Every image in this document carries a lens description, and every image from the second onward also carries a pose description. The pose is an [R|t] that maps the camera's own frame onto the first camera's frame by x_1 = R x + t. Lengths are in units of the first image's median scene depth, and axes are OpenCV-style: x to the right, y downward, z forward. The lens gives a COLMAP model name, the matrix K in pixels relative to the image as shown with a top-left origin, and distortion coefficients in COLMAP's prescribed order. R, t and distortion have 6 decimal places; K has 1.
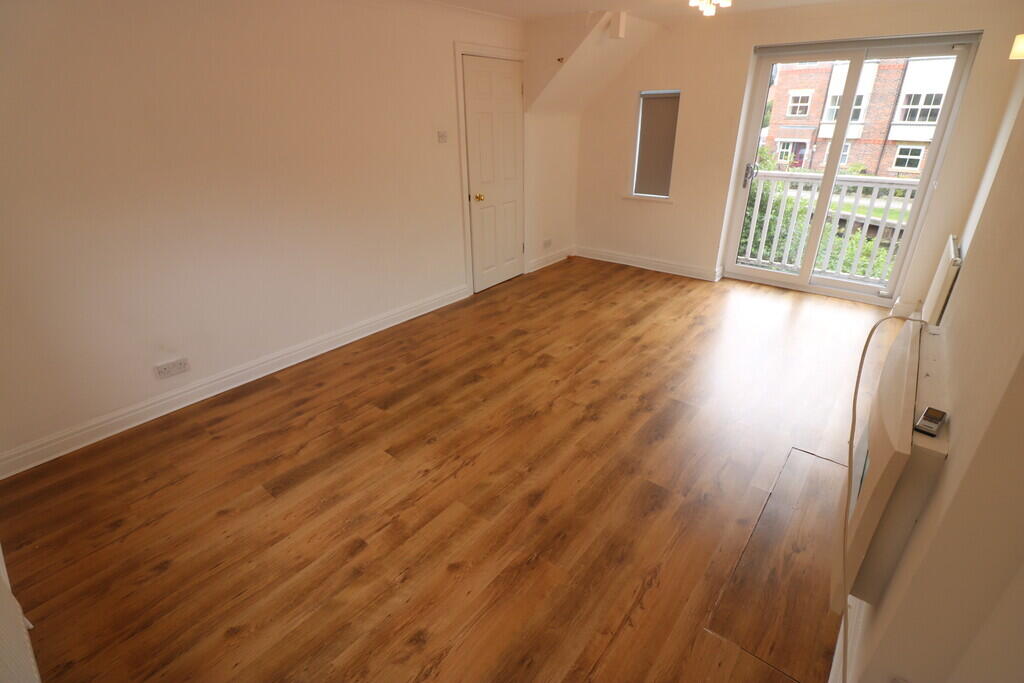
lens RADIAL K [[470.1, 0, 510.2], [0, 470.1, 337.4], [0, 0, 1]] dist [-0.008283, -0.005743]
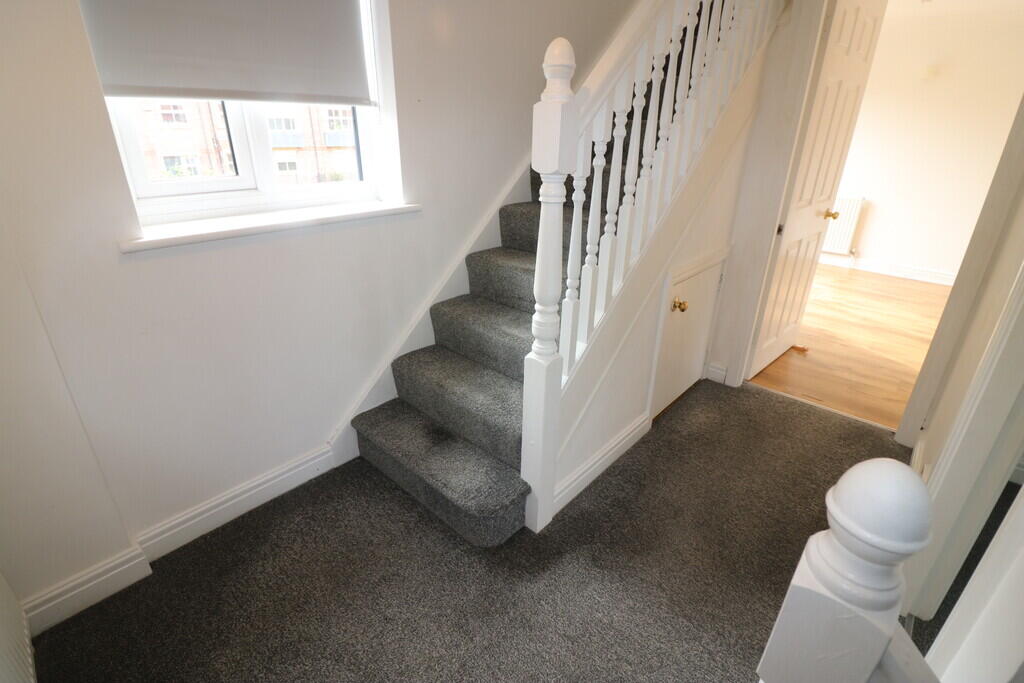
lens RADIAL K [[470.1, 0, 503.0], [0, 470.1, 334.1], [0, 0, 1]] dist [-0.008283, -0.005743]
pose [[0.062091, -0.389679, 0.918855, -0.812827], [0.417774, 0.846246, 0.330655, -0.822064], [-0.906427, 0.363343, 0.215341, 1.936963]]
